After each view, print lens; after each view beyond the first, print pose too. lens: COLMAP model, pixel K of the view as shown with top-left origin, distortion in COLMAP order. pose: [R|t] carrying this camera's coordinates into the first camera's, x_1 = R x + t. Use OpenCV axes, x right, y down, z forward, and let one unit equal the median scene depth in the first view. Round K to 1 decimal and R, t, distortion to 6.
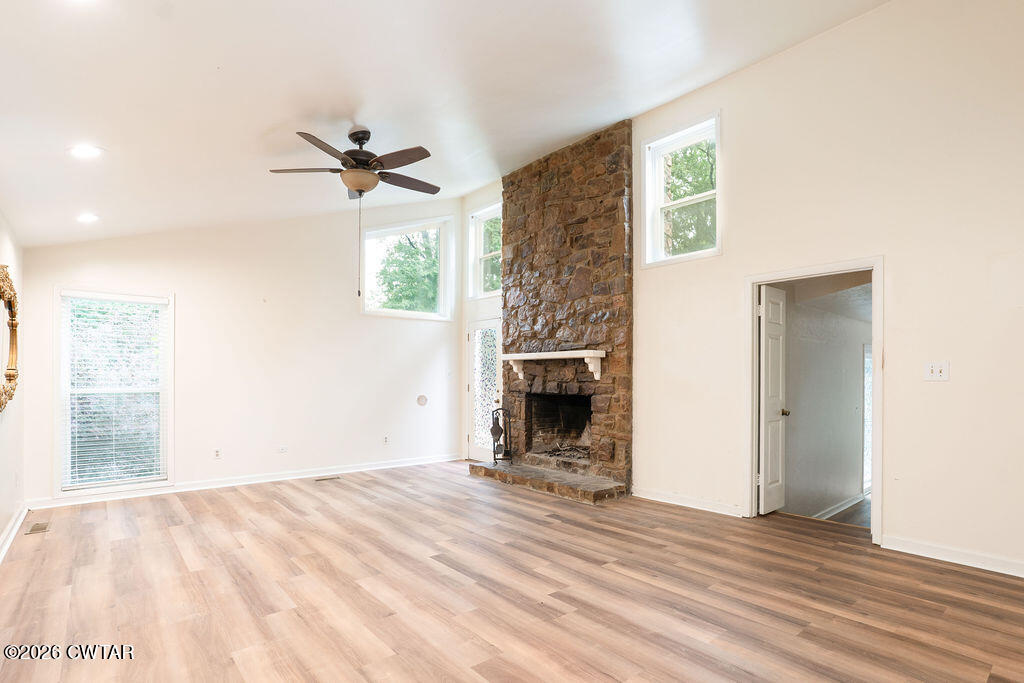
lens RADIAL K [[515.4, 0, 520.5], [0, 515.4, 382.1], [0, 0, 1]] dist [-0.077183, 0.040605]
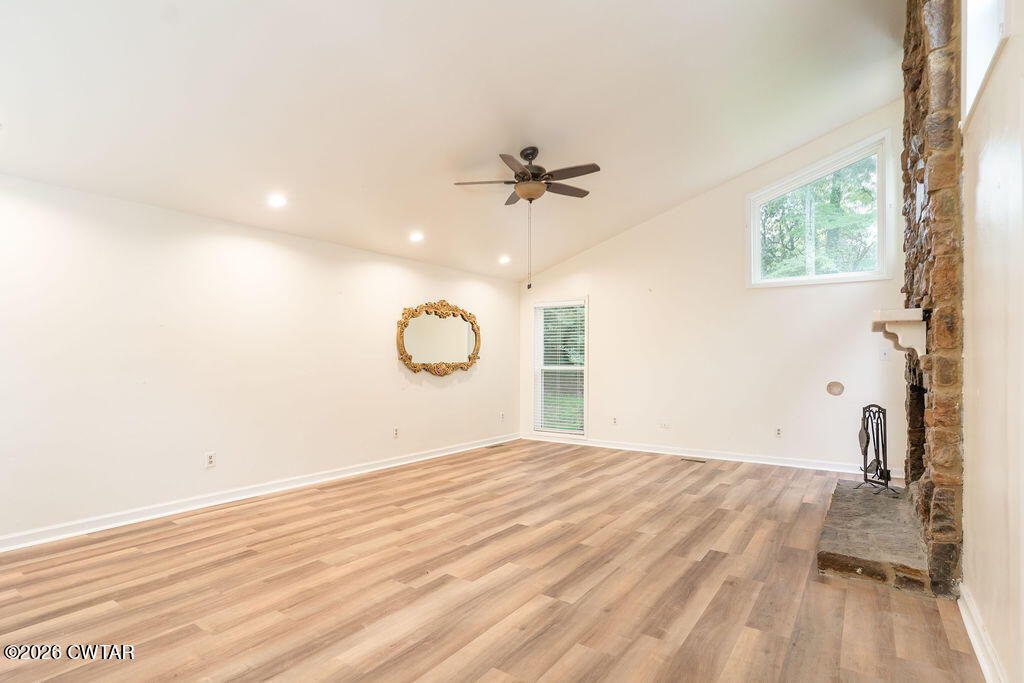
lens RADIAL K [[509.1, 0, 515.0], [0, 509.1, 354.6], [0, 0, 1]] dist [-0.072030, 0.035267]
pose [[0.242413, -0.008975, -0.970132, 0.746038], [-0.010015, 0.999881, -0.011753, -0.002800], [0.970121, 0.012565, 0.242295, 0.628892]]
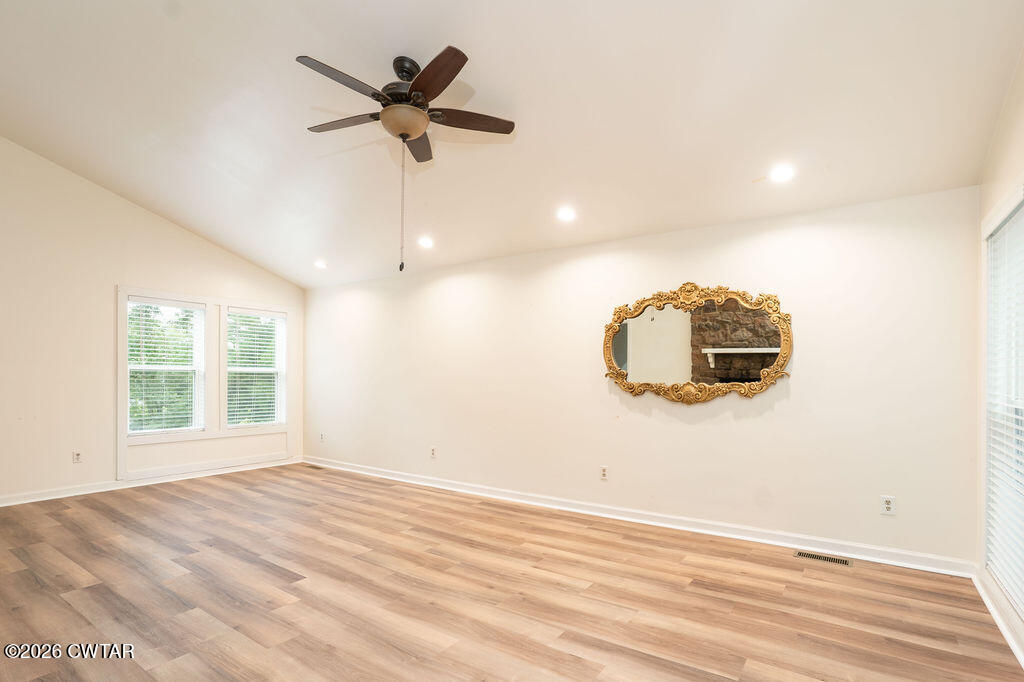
lens RADIAL K [[503.1, 0, 514.7], [0, 503.1, 370.3], [0, 0, 1]] dist [-0.066941, 0.037293]
pose [[-0.967540, -0.009171, -0.252553, -0.265190], [-0.008686, 0.999958, -0.003036, -0.012735], [0.252570, -0.000743, -0.967578, 1.649541]]
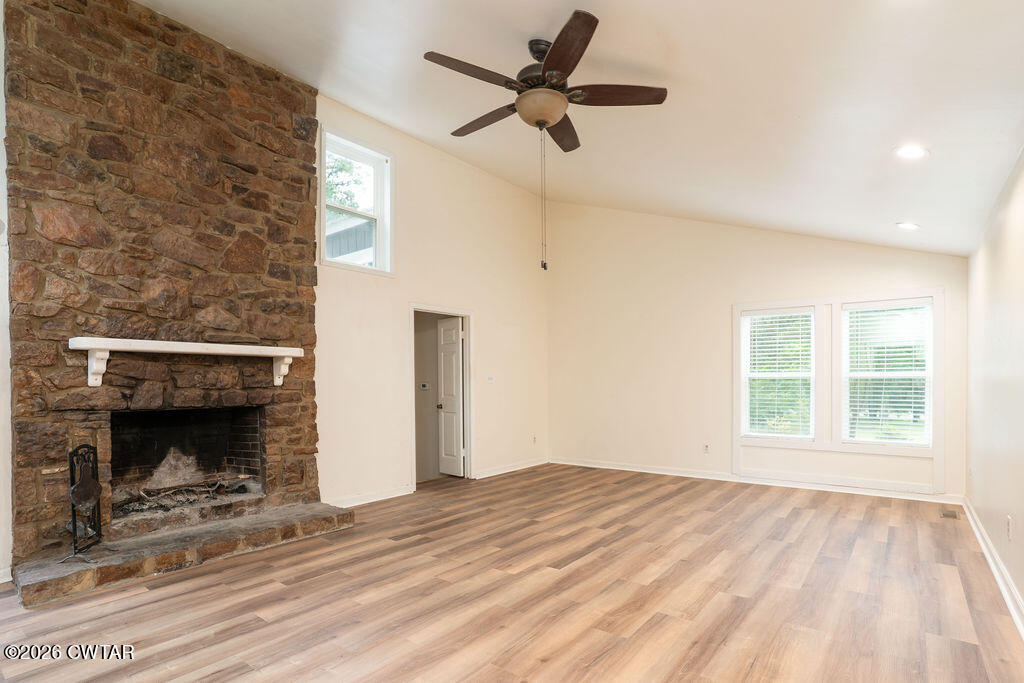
lens RADIAL K [[515.4, 0, 520.5], [0, 515.4, 382.1], [0, 0, 1]] dist [-0.077183, 0.040605]
pose [[-0.208483, -0.000352, 0.978026, -0.943485], [0.012474, 0.999918, 0.003019, -0.008794], [-0.977946, 0.012829, -0.208461, 1.091030]]
